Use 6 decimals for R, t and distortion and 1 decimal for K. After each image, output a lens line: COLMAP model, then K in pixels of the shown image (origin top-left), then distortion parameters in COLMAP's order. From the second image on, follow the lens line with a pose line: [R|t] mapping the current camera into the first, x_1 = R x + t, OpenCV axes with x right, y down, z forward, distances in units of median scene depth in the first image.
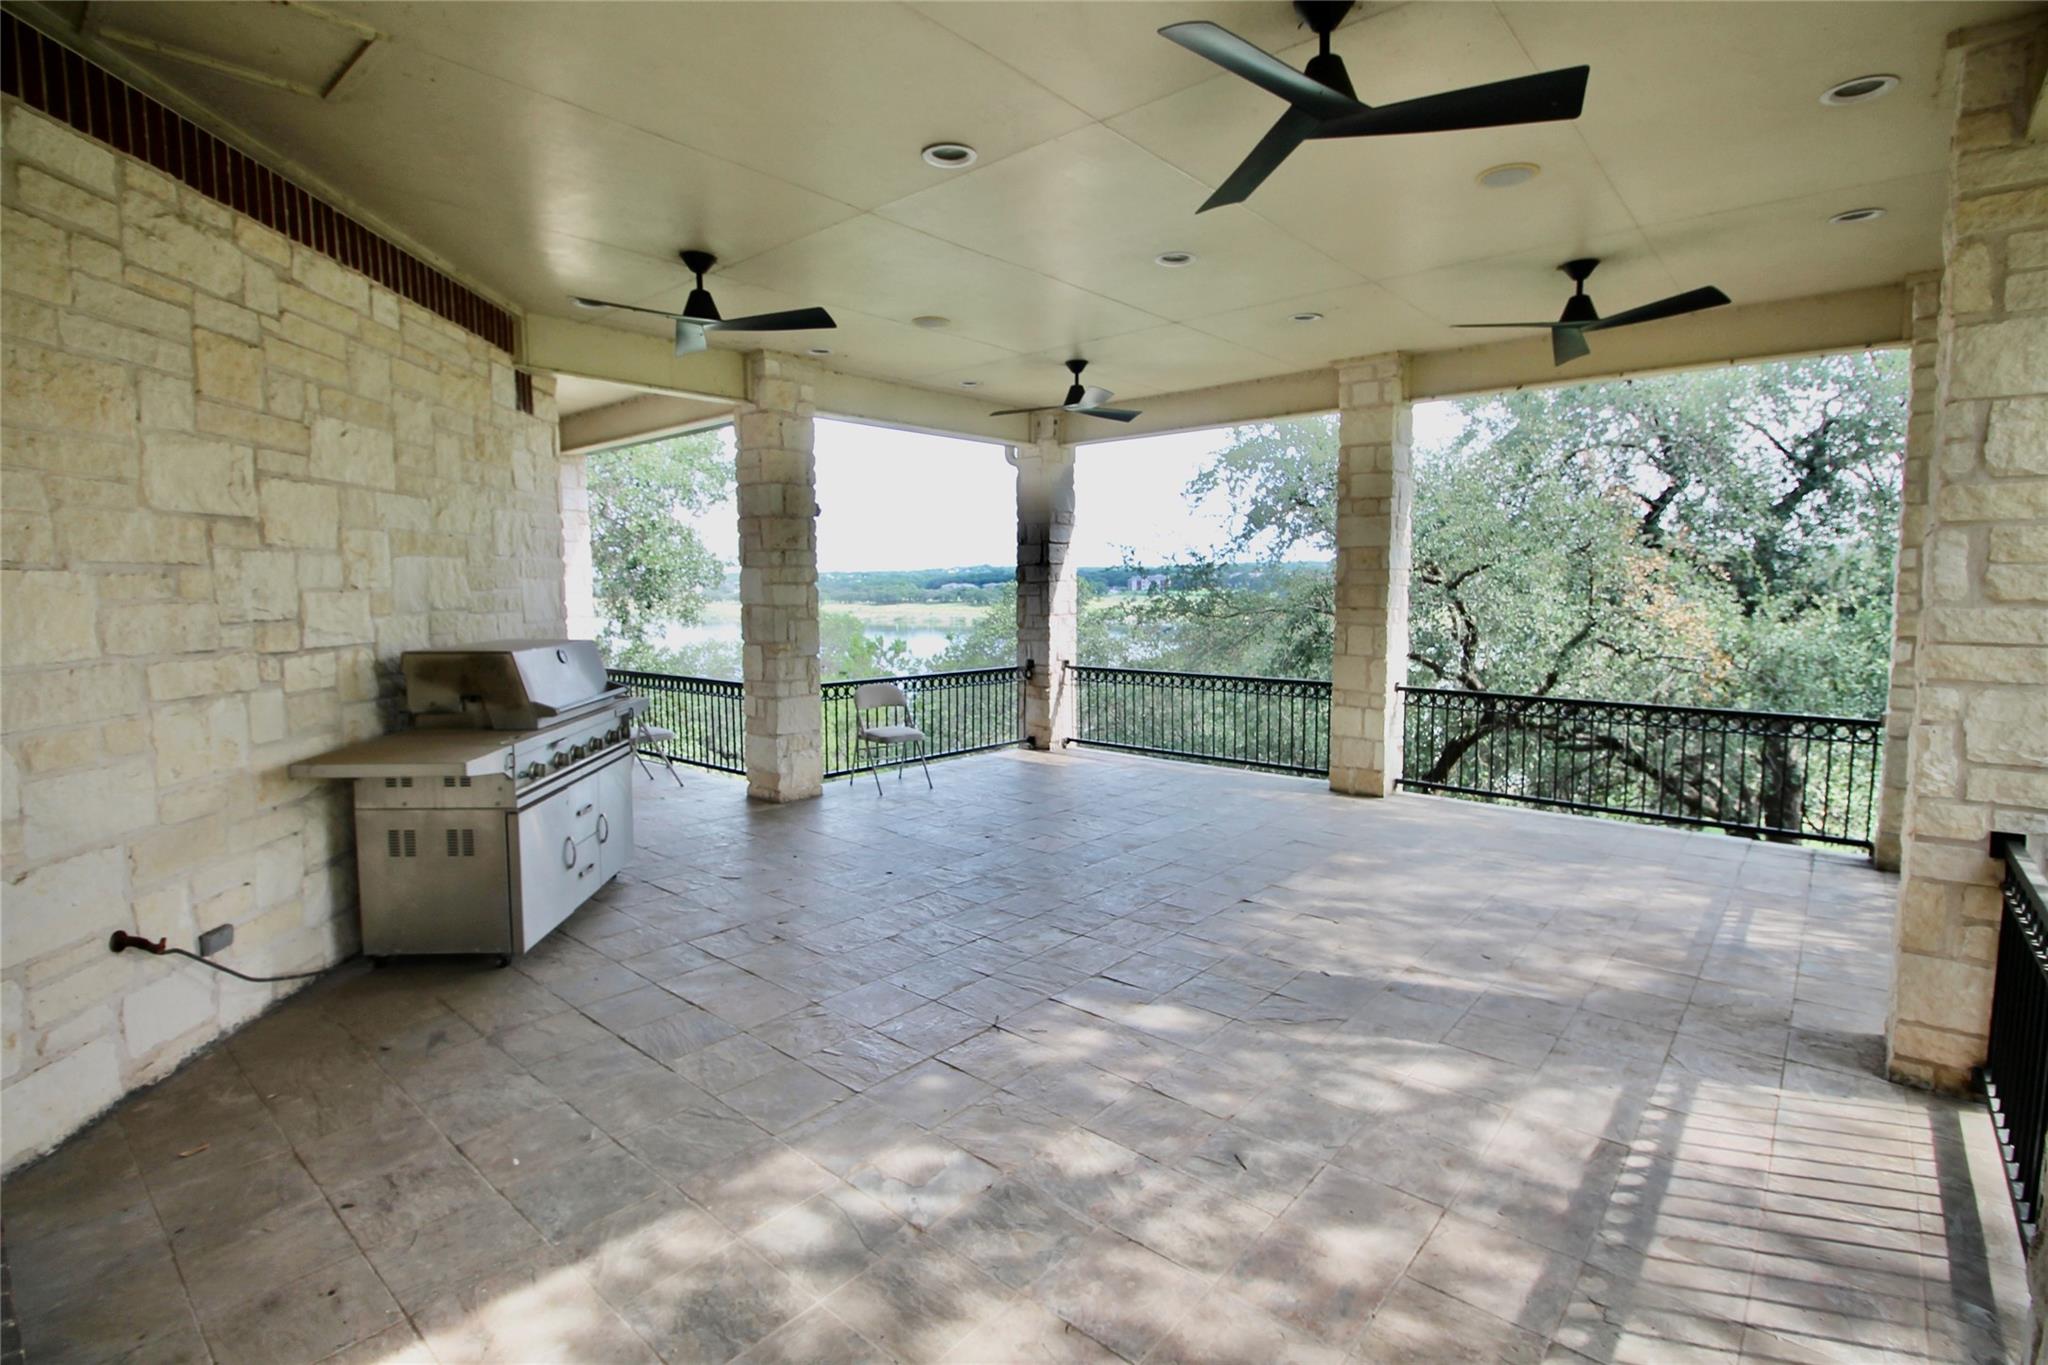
lens RADIAL K [[957.6, 0, 1017.2], [0, 957.6, 681.9], [0, 0, 1]] dist [-0.002234, -0.001205]
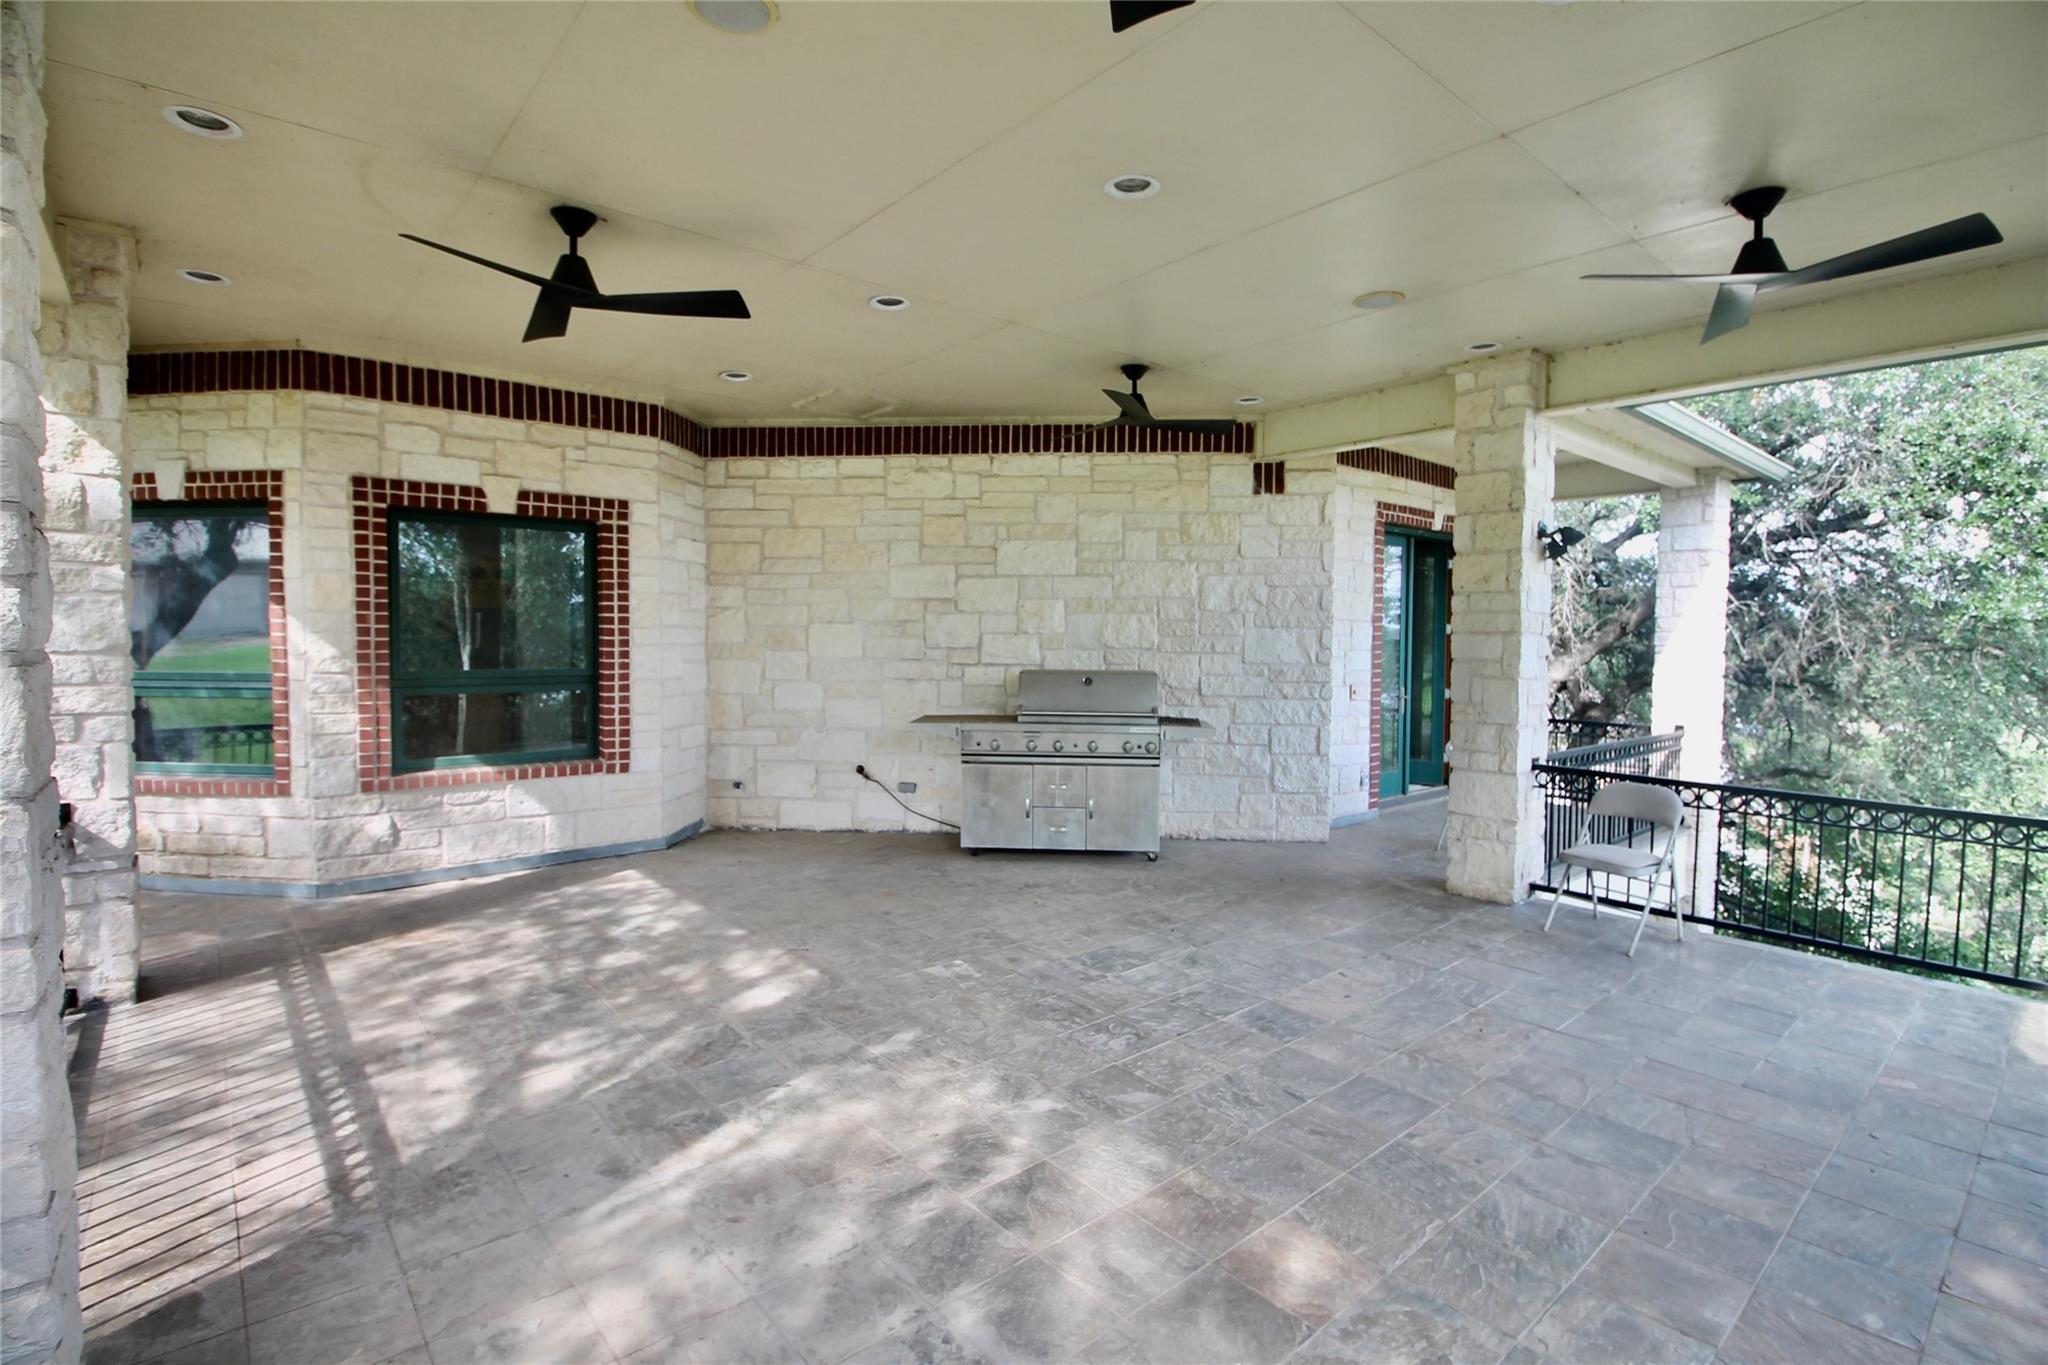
lens RADIAL K [[957.6, 0, 1020.9], [0, 957.6, 679.7], [0, 0, 1]] dist [-0.002234, -0.001205]
pose [[-0.142543, 0.046707, -0.988686, 1.327872], [-0.108610, 0.992116, 0.062528, -0.149480], [0.983812, 0.116295, -0.136347, 1.530826]]
